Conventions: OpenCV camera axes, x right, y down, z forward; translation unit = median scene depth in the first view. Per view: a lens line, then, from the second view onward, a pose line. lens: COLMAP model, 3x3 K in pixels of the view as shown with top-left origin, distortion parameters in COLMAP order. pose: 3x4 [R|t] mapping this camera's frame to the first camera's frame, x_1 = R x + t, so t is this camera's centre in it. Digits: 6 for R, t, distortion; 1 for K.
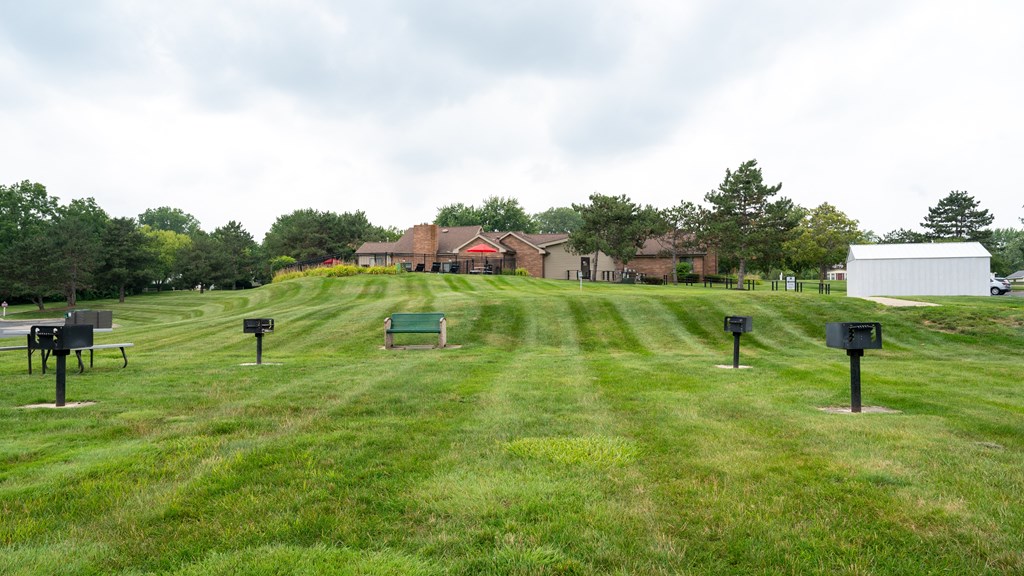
lens RADIAL K [[694.4, 0, 511.0], [0, 694.4, 299.8], [0, 0, 1]] dist [-0.004725, 0.003908]
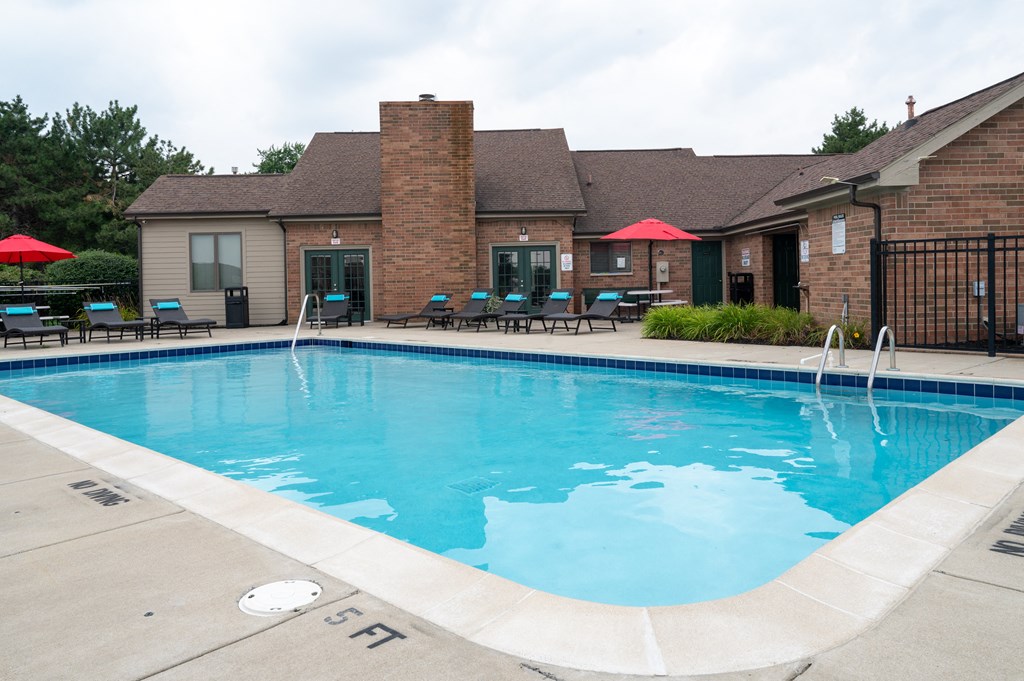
lens RADIAL K [[746.9, 0, 529.2], [0, 746.9, 289.7], [0, 0, 1]] dist [-0.000736, -0.002823]
pose [[0.952400, -0.029362, 0.303433, -0.136818], [0.026916, 0.999563, 0.012241, -0.031761], [-0.303660, -0.003492, 0.952774, 0.568641]]
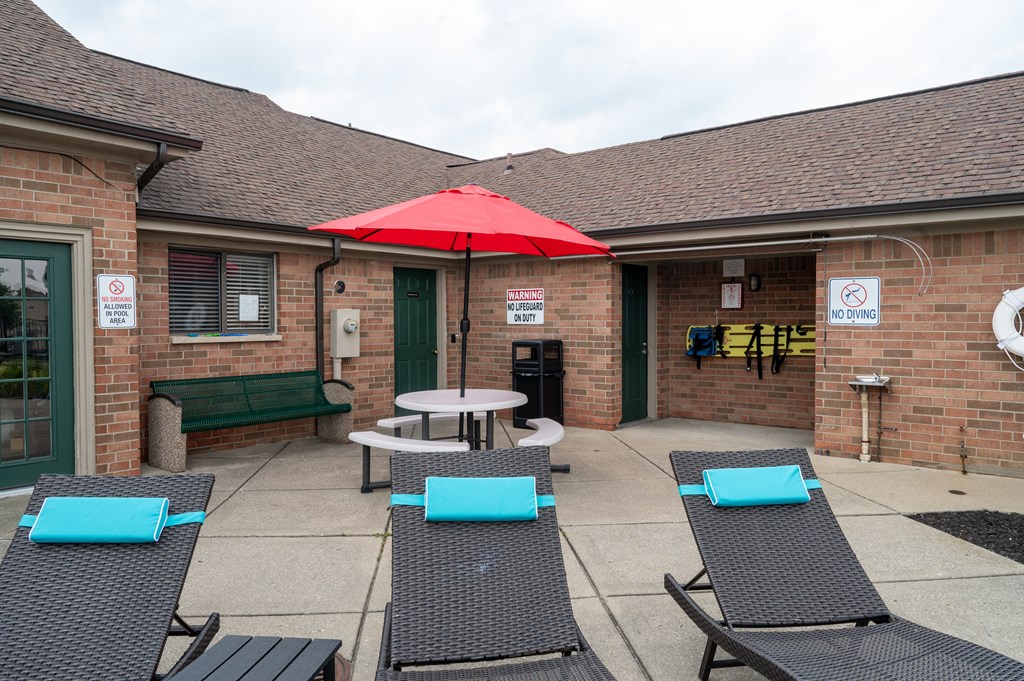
lens RADIAL K [[708.4, 0, 515.7], [0, 708.4, 341.8], [0, 0, 1]] dist [-0.001436, 0.001309]
pose [[0.396974, -0.034969, 0.917164, -0.102943], [0.003890, 0.999329, 0.036418, -0.035527], [-0.917822, -0.010889, 0.396843, 0.720808]]
